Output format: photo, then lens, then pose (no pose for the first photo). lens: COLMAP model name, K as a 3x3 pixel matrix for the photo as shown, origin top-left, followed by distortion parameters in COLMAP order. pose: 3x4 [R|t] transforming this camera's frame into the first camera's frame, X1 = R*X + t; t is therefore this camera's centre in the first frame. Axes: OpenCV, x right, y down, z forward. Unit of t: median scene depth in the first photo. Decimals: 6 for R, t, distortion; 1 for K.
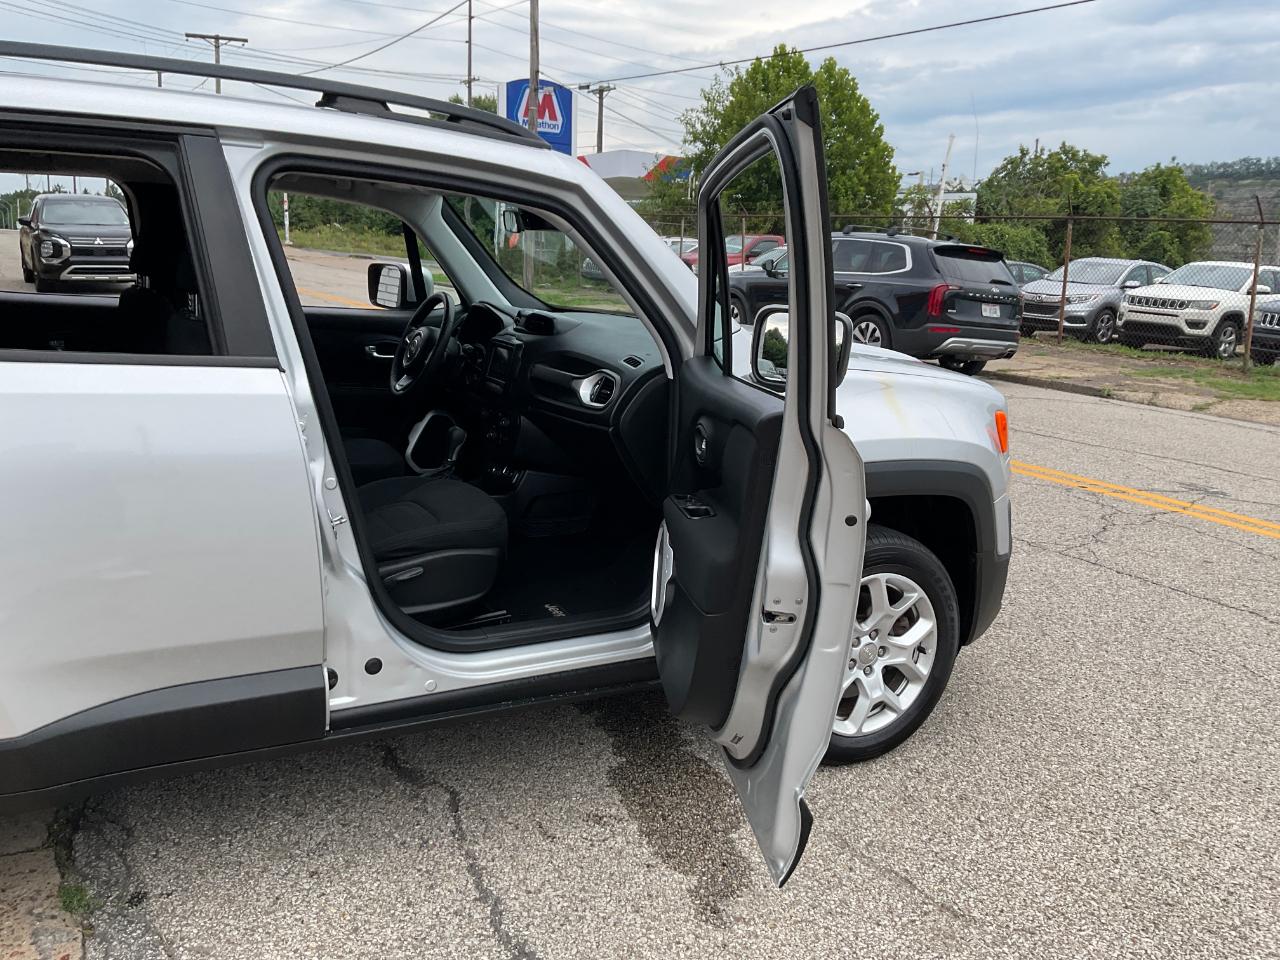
lens RADIAL K [[1075.8, 0, 642.2], [0, 1075.8, 479.4], [0, 0, 1]] dist [0.036658, -0.073326]
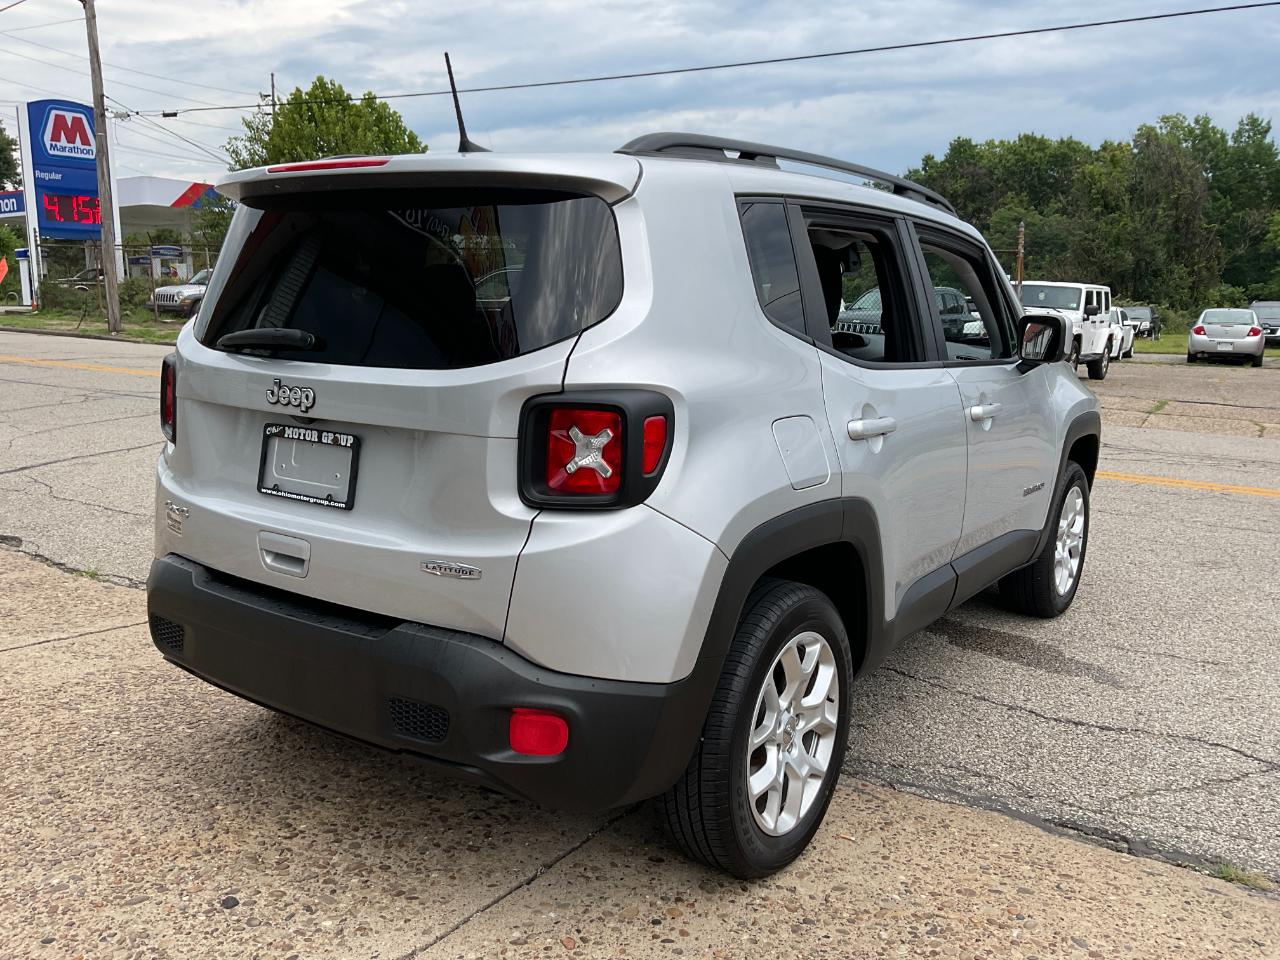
lens RADIAL K [[1075.8, 0, 642.8], [0, 1075.8, 478.9], [0, 0, 1]] dist [0.036658, -0.073326]
pose [[0.893849, -0.104724, 0.435967, -0.958329], [0.115411, 0.993316, 0.001981, 0.000919], [-0.433261, 0.048545, 0.899960, -0.131045]]
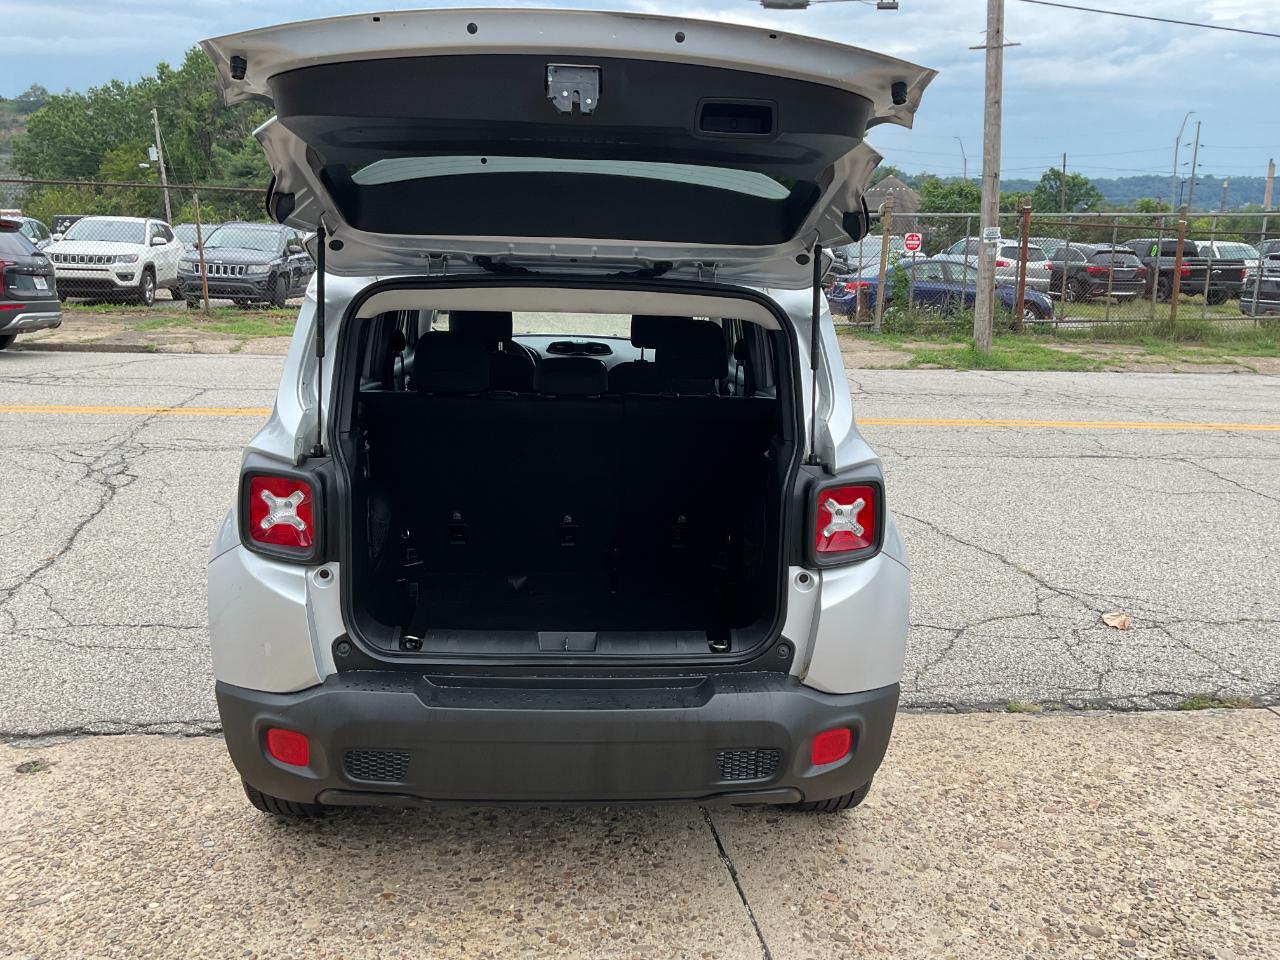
lens RADIAL K [[1075.8, 0, 639.5], [0, 1075.8, 473.8], [0, 0, 1]] dist [0.036658, -0.073326]
pose [[0.422364, -0.240286, 0.873997, -1.489824], [0.186771, 0.966603, 0.175488, -0.229478], [-0.886976, 0.089118, 0.453136, 0.239322]]
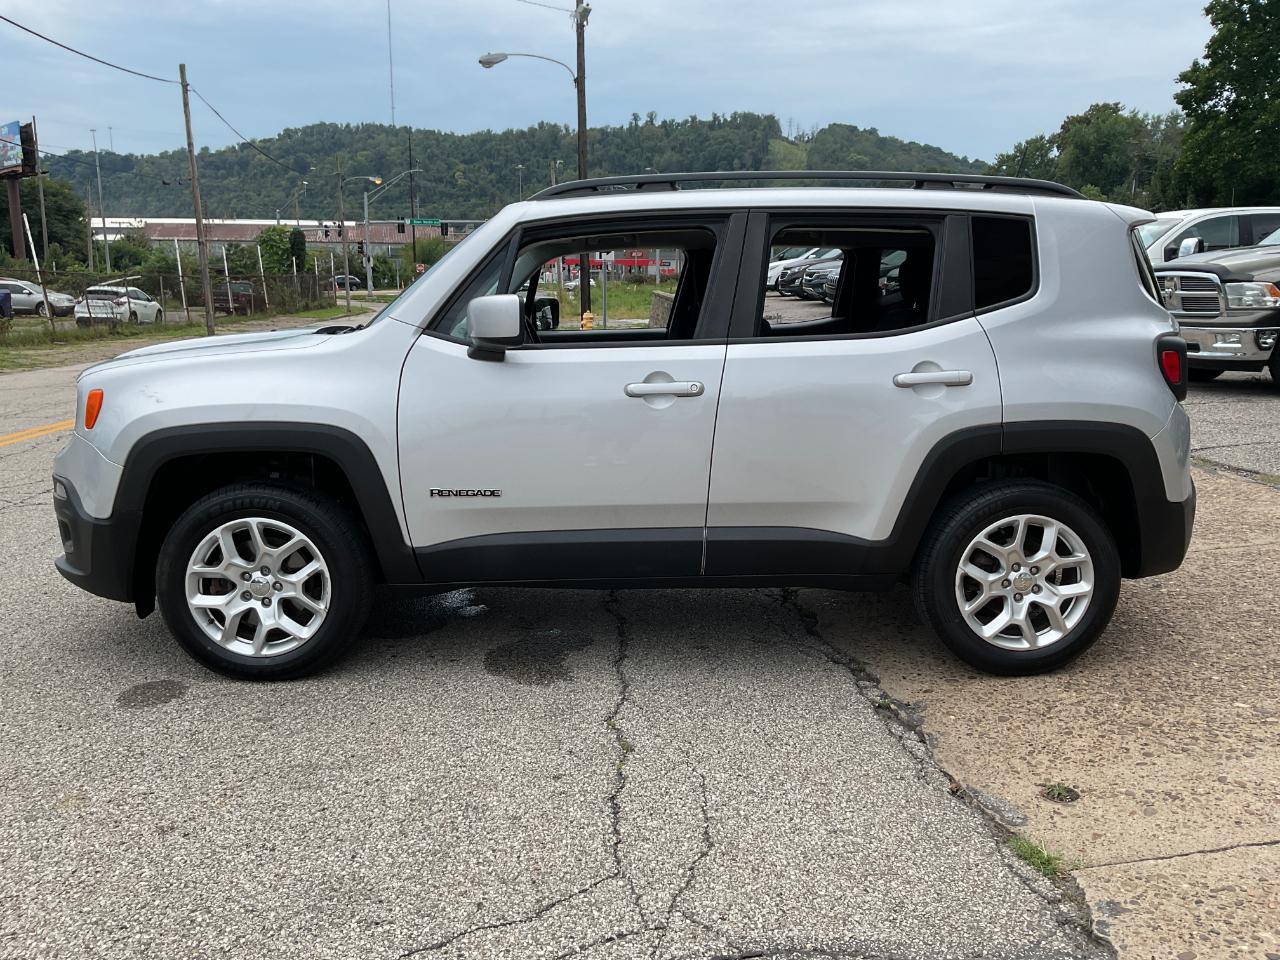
lens RADIAL K [[1075.8, 0, 638.9], [0, 1075.8, 483.8], [0, 0, 1]] dist [0.036658, -0.073326]
pose [[-0.896298, -0.125761, 0.425245, -0.895863], [0.049491, 0.924585, 0.377748, -0.479973], [-0.440681, 0.359621, -0.822480, 2.153415]]
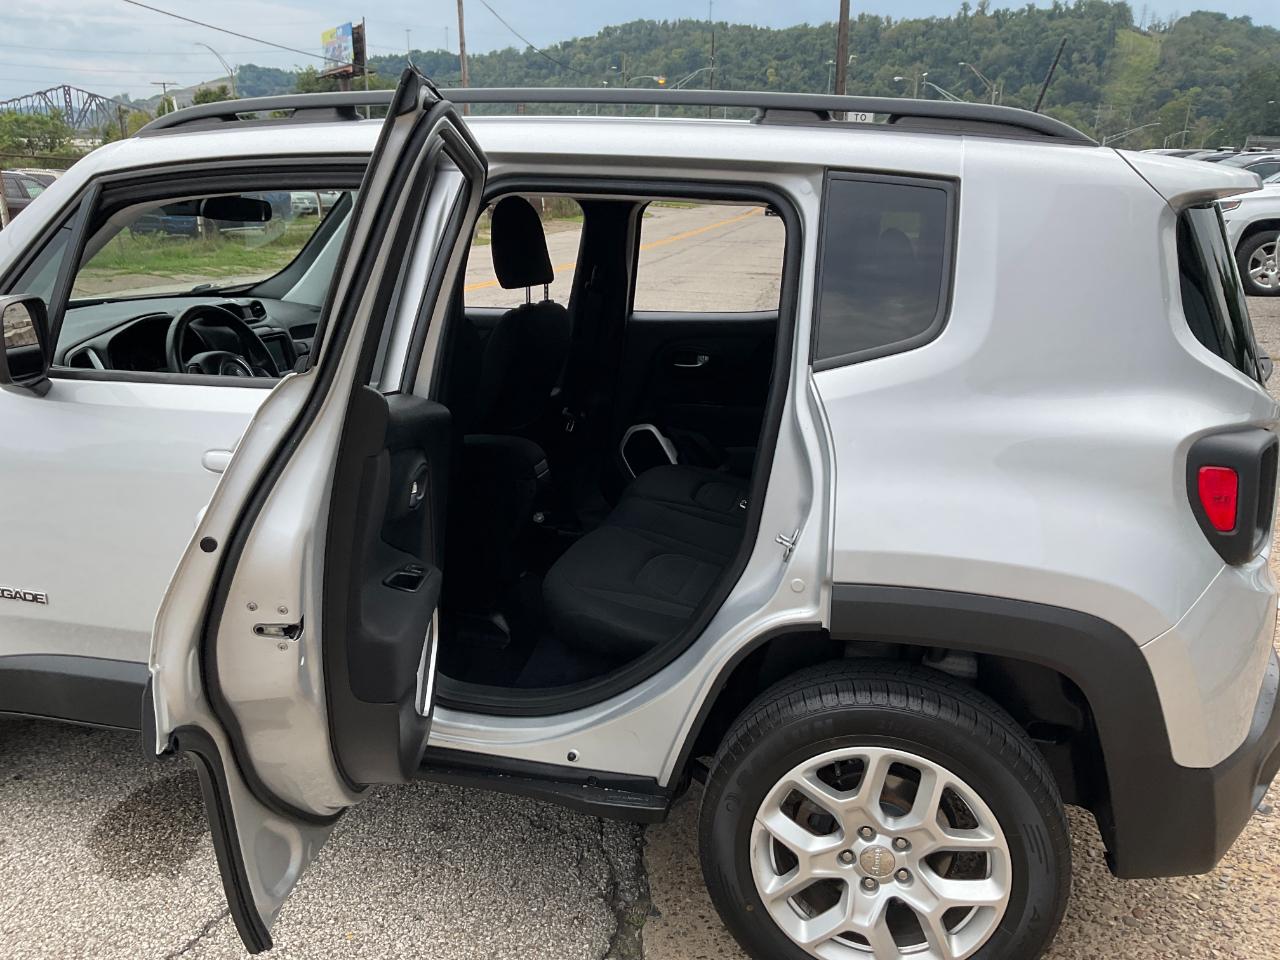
lens RADIAL K [[1075.8, 0, 639.5], [0, 1075.8, 485.2], [0, 0, 1]] dist [0.036658, -0.073326]
pose [[-0.740971, -0.239158, 0.627507, -1.029760], [0.083010, 0.894648, 0.438992, -0.409699], [-0.666386, 0.377370, -0.643056, 1.459143]]
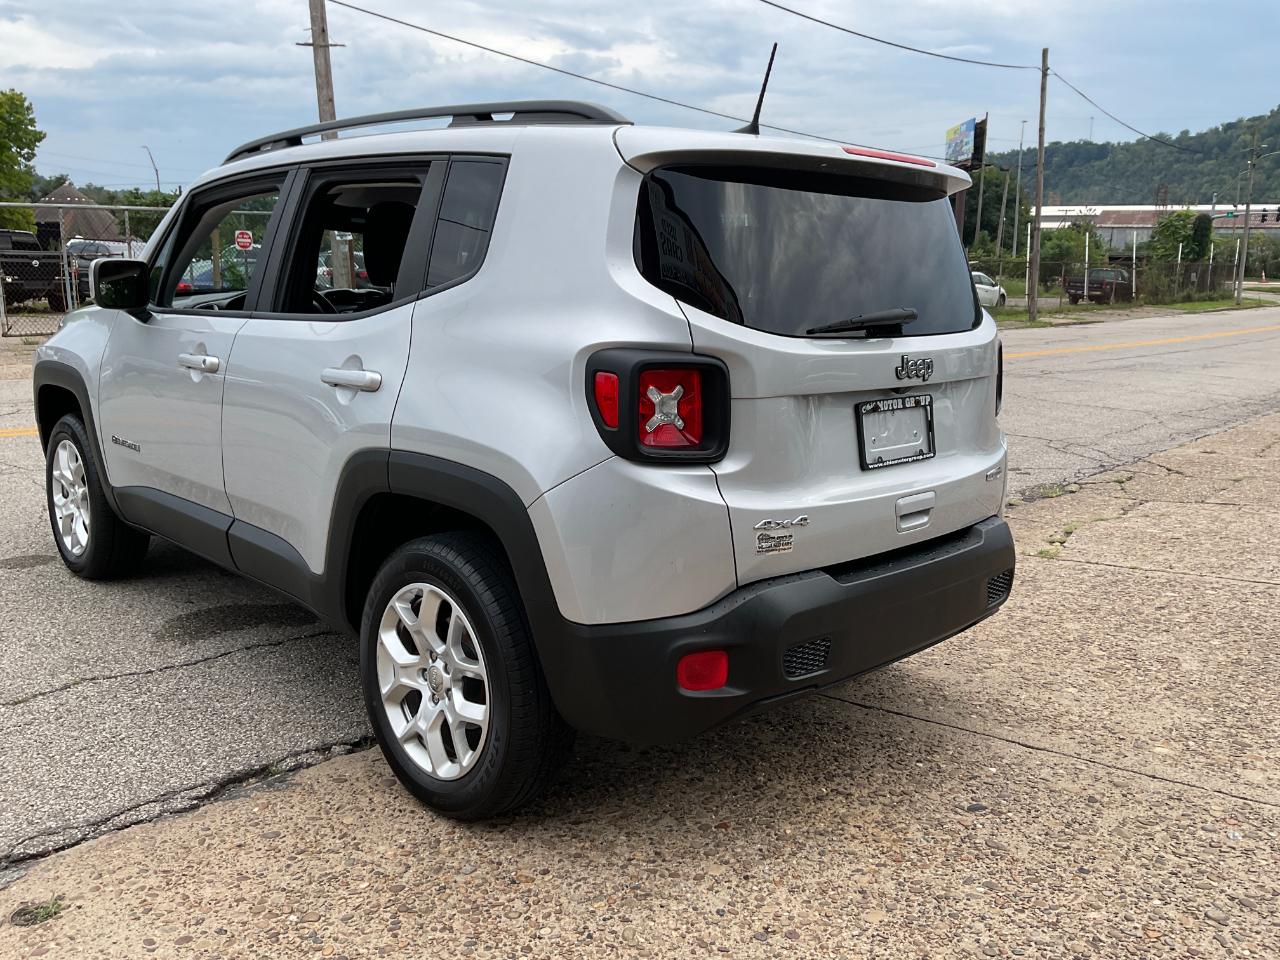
lens RADIAL K [[1075.8, 0, 636.2], [0, 1075.8, 481.8], [0, 0, 1]] dist [0.036658, -0.073326]
pose [[-0.280165, -0.241737, 0.929016, -1.564474], [0.163873, 0.941524, 0.294411, -0.275522], [-0.945861, 0.234724, -0.224168, 1.036639]]
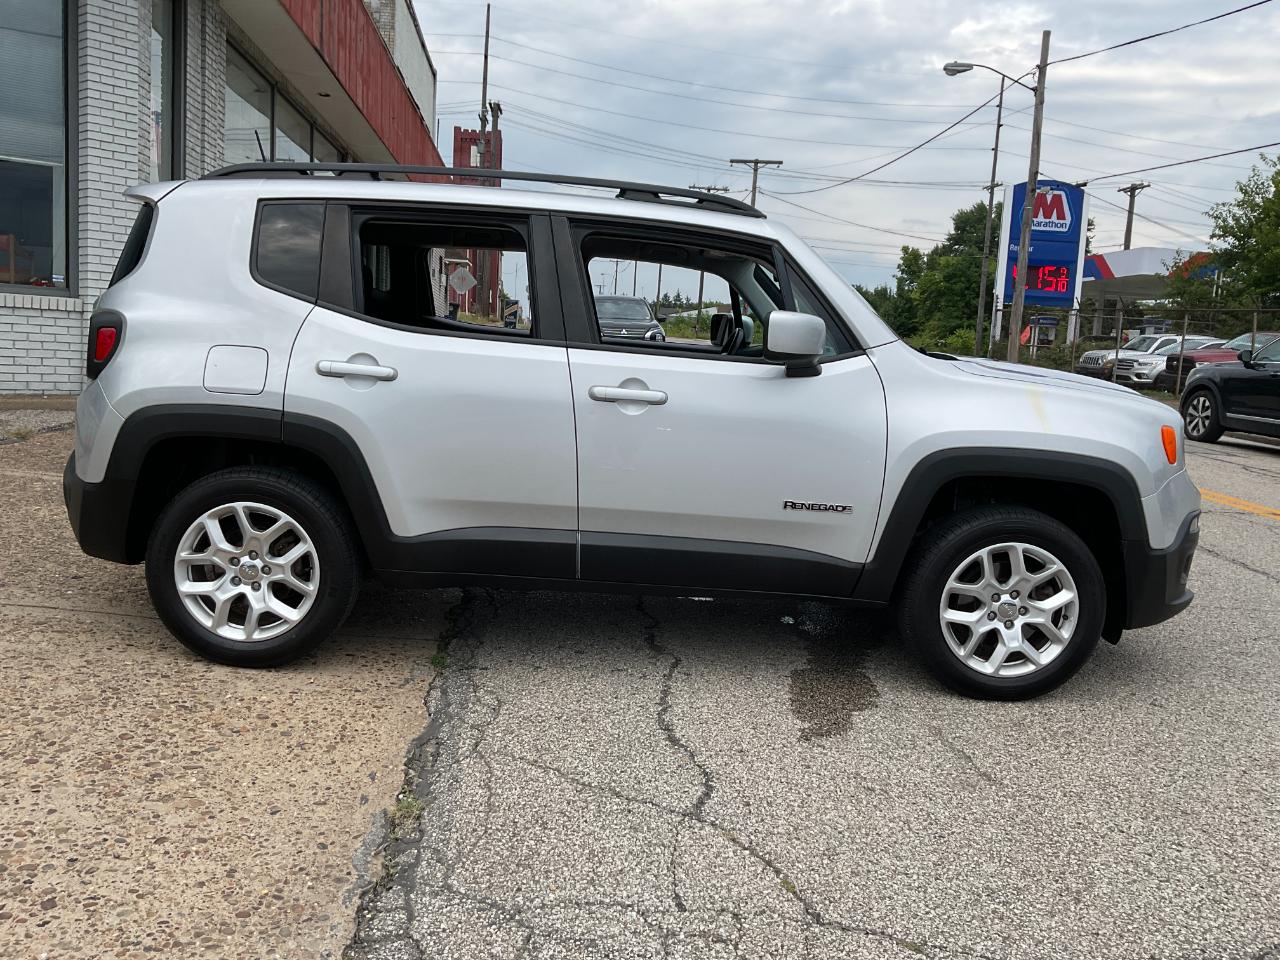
lens RADIAL K [[1075.8, 0, 641.5], [0, 1075.8, 470.8], [0, 0, 1]] dist [0.036658, -0.073326]
pose [[0.889998, 0.065469, -0.451239, 0.371703], [-0.110819, 0.991023, -0.074787, 0.138641], [0.442292, 0.116566, 0.889264, -0.294985]]
